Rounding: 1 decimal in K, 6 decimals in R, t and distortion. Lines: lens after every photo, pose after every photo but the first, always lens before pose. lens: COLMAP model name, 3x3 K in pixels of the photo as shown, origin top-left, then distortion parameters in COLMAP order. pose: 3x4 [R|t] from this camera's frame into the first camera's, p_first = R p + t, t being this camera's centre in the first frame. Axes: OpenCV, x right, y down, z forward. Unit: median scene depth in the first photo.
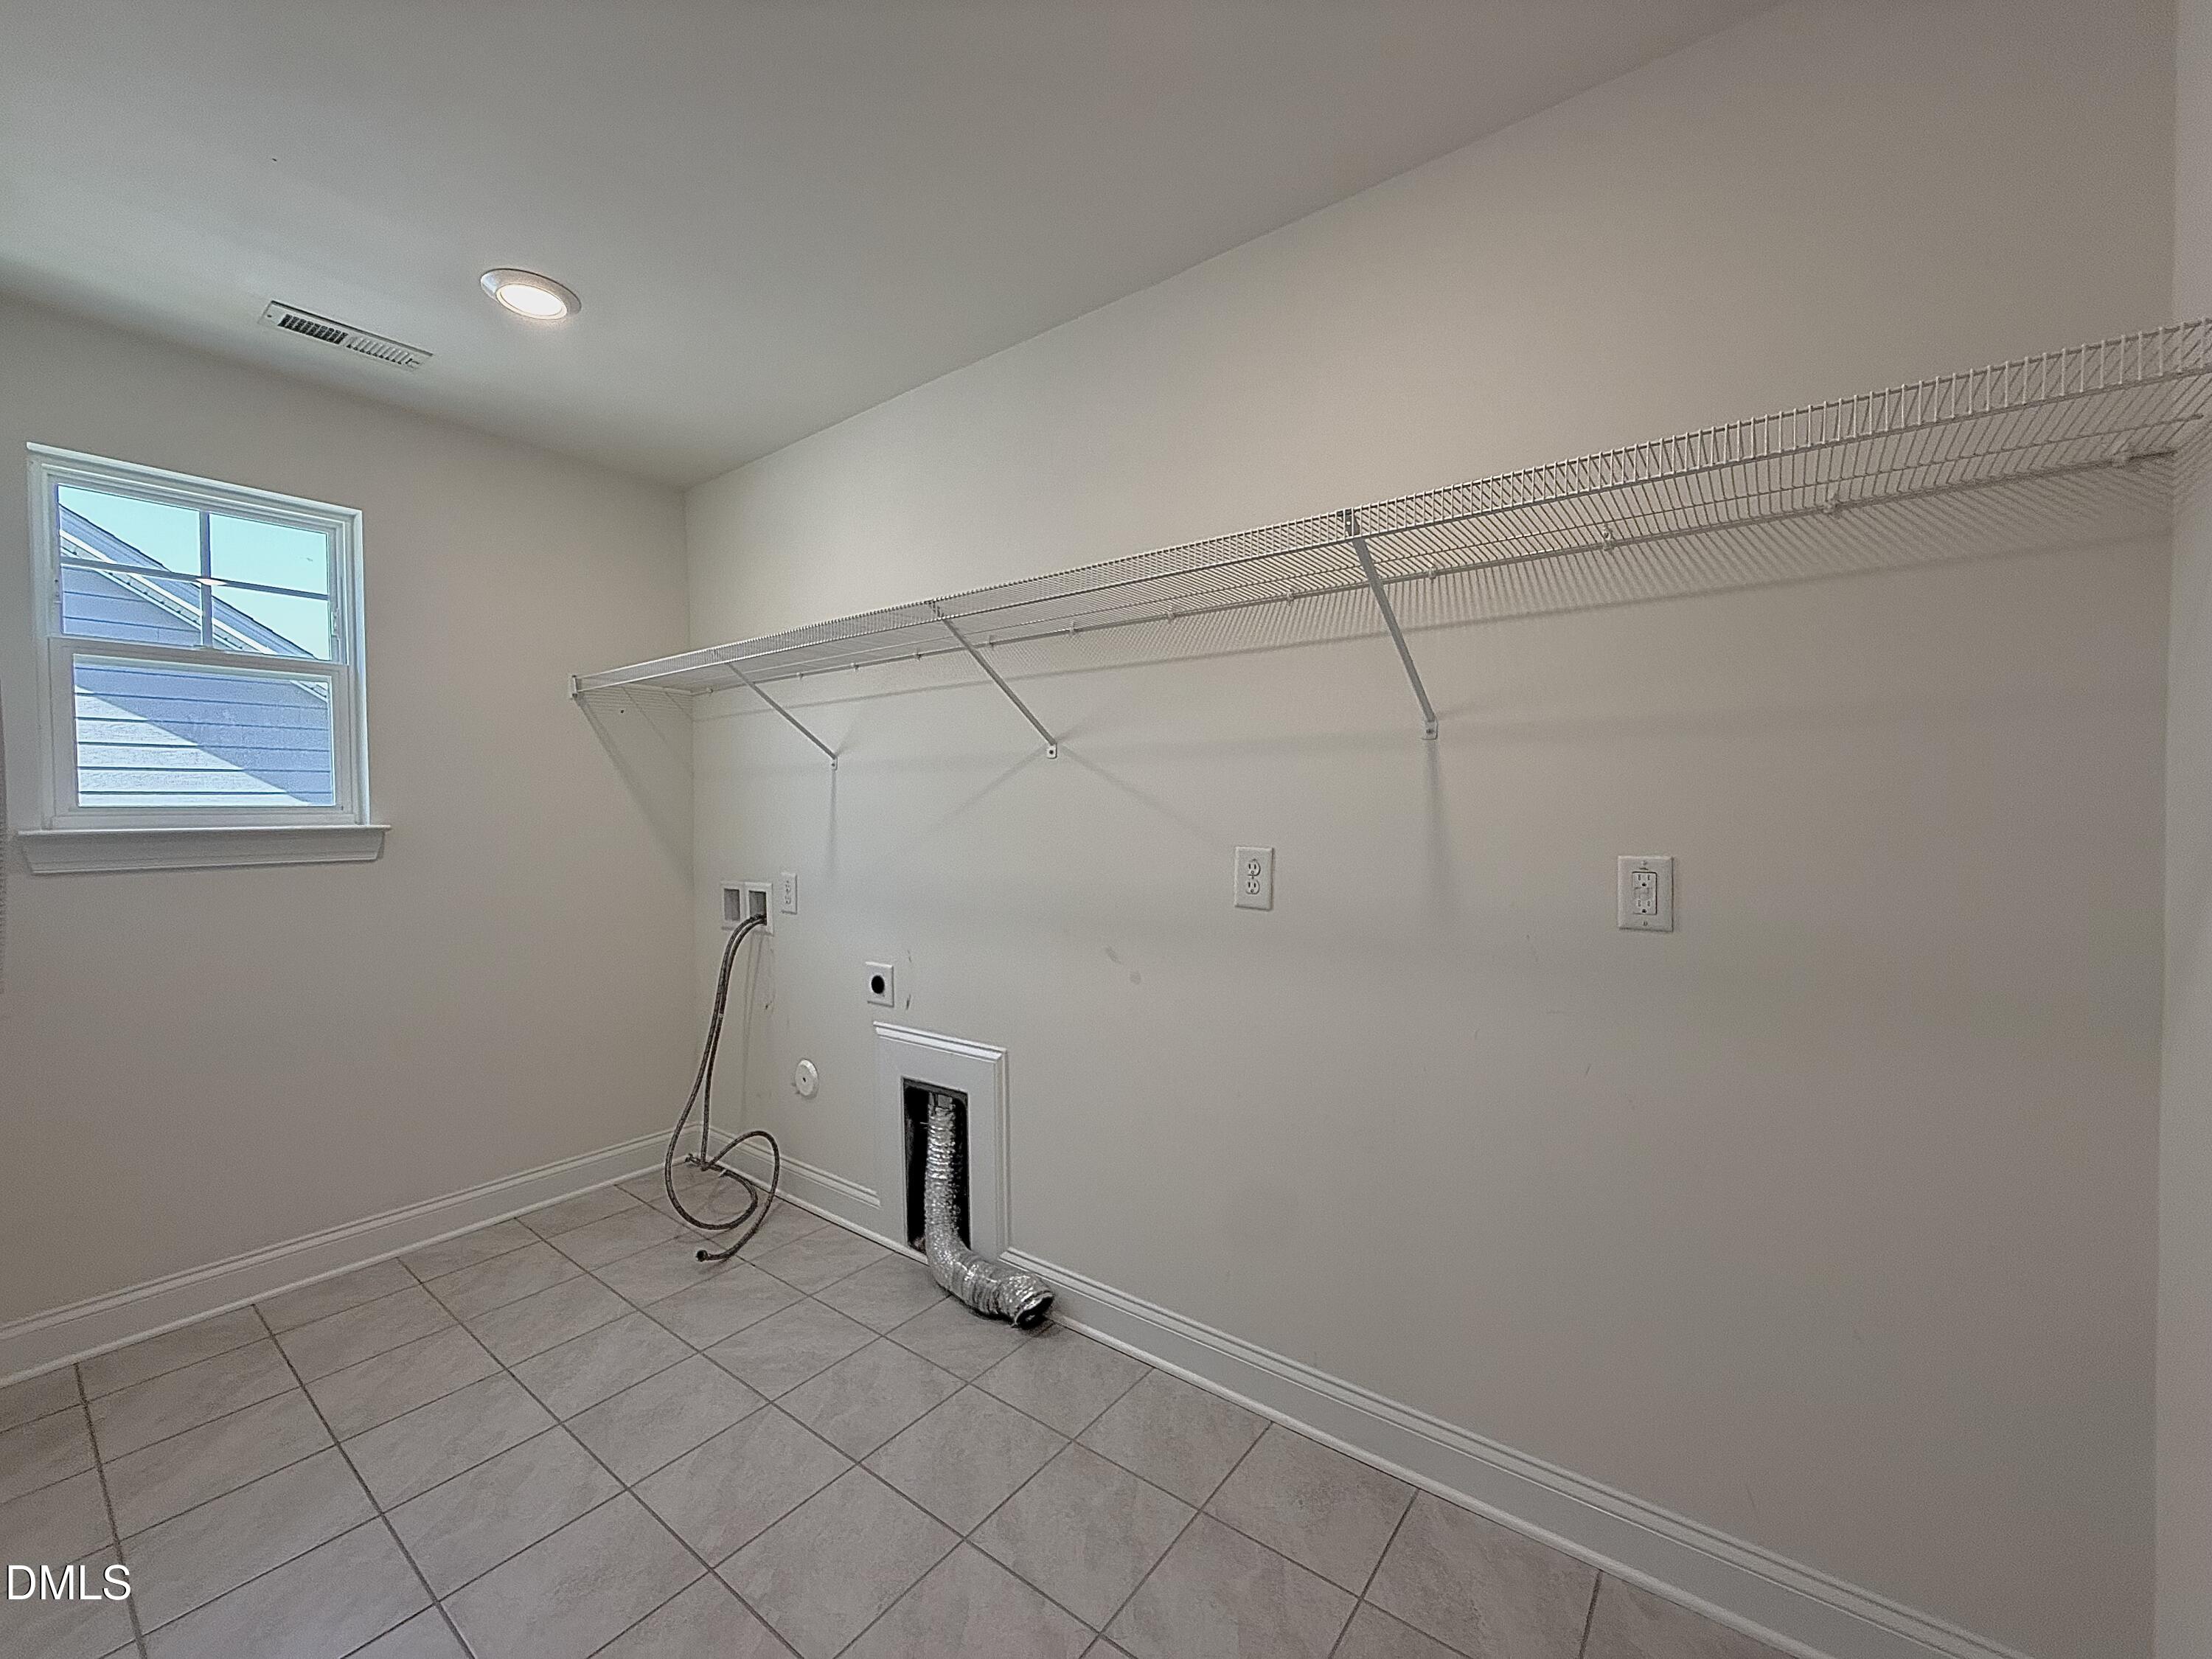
lens RADIAL K [[880.3, 0, 1101.8], [0, 880.3, 828.0], [0, 0, 1]] dist [-0.002196, 0.000165]
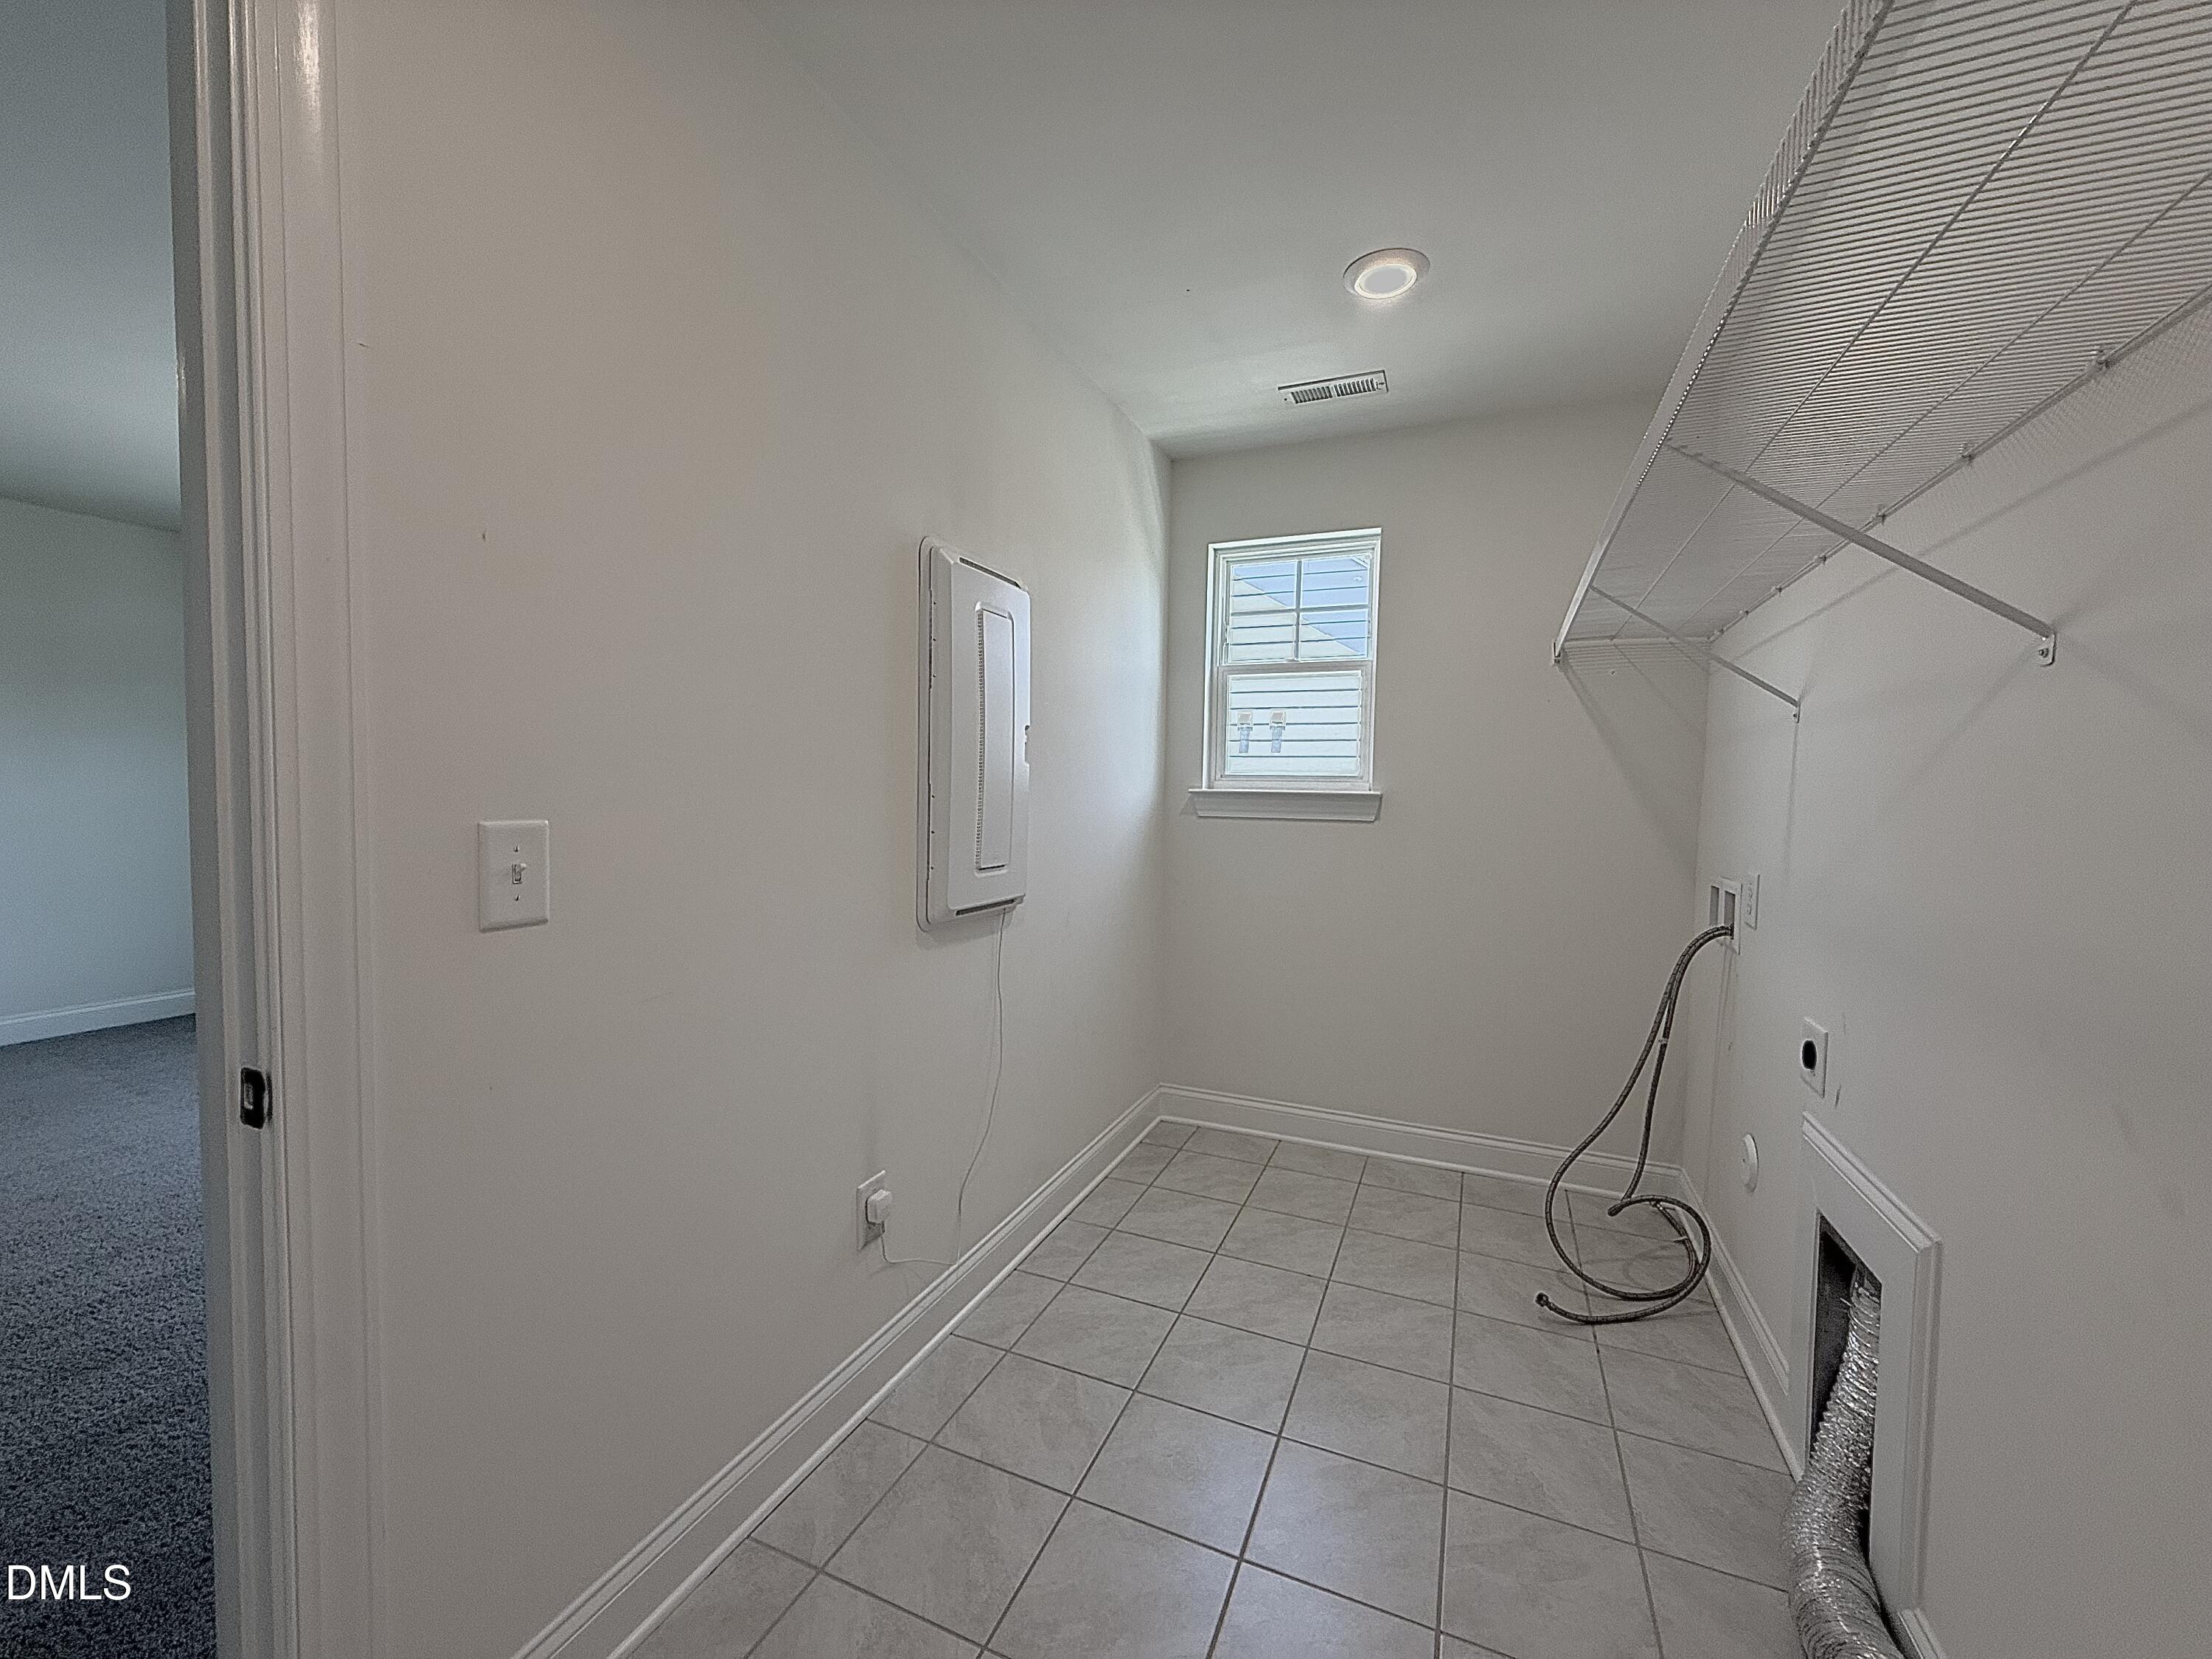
lens RADIAL K [[880.3, 0, 1104.9], [0, 880.3, 829.9], [0, 0, 1]] dist [-0.002196, 0.000165]
pose [[0.239919, 0.059145, -0.968990, 0.257558], [-0.041164, 0.997864, 0.050716, 0.003166], [0.969920, 0.027720, 0.241841, 0.381899]]
